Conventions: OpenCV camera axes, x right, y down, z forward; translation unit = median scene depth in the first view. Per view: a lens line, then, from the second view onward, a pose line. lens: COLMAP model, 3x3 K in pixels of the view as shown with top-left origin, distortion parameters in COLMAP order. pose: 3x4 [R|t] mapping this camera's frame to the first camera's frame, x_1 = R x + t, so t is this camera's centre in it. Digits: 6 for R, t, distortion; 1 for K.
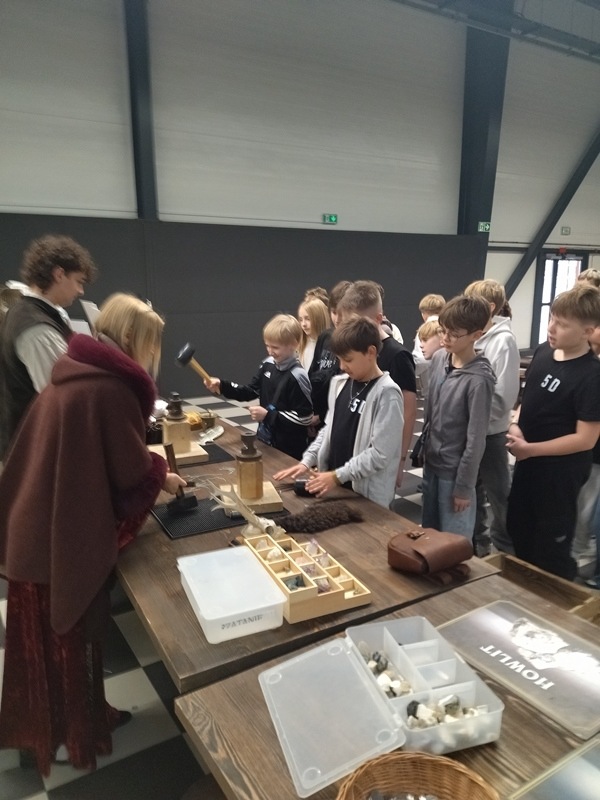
lens RADIAL K [[615.5, 0, 300.0], [0, 615.5, 400.0], [0, 0, 1]] dist [0.070721, -0.125567]
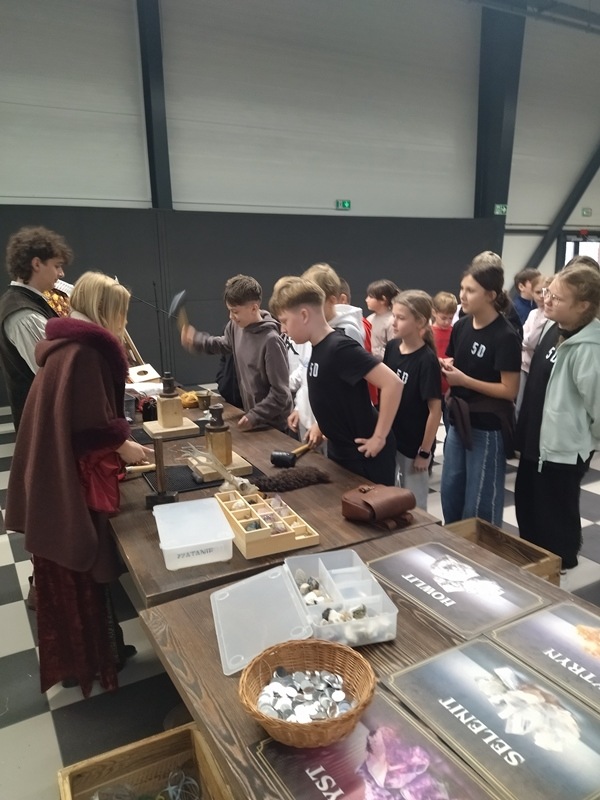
lens RADIAL K [[627.0, 0, 305.1], [0, 627.0, 403.6], [0, 0, 1]] dist [0.048832, -0.081716]
pose [[0.999171, -0.006751, -0.040142, 0.133409], [0.007655, 0.999720, 0.022401, 0.037341], [0.039980, -0.022690, 0.998943, -0.161470]]
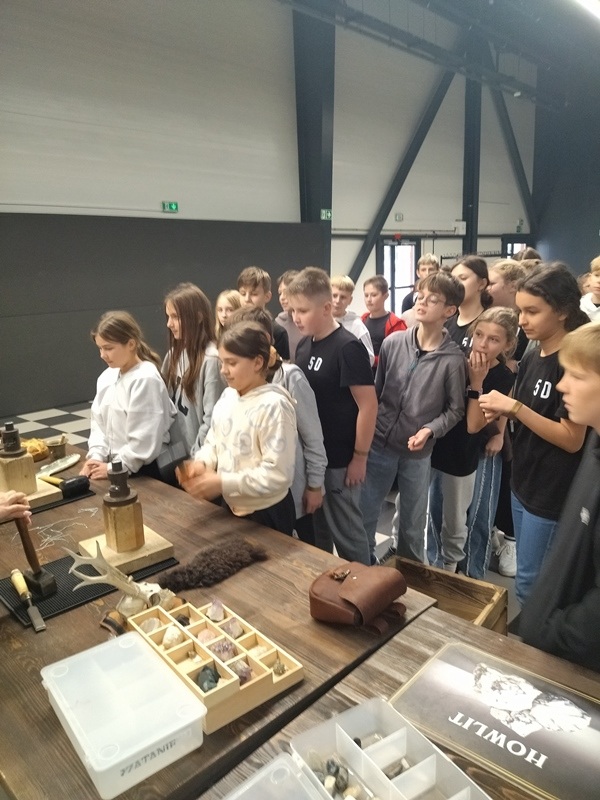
lens RADIAL K [[616.2, 0, 311.4], [0, 616.2, 397.8], [0, 0, 1]] dist [0.006295, -0.000707]
pose [[0.962990, -0.088602, 0.254558, -0.044458], [0.085388, 0.996067, 0.023669, -0.047944], [-0.255653, -0.001057, 0.966768, 0.223020]]
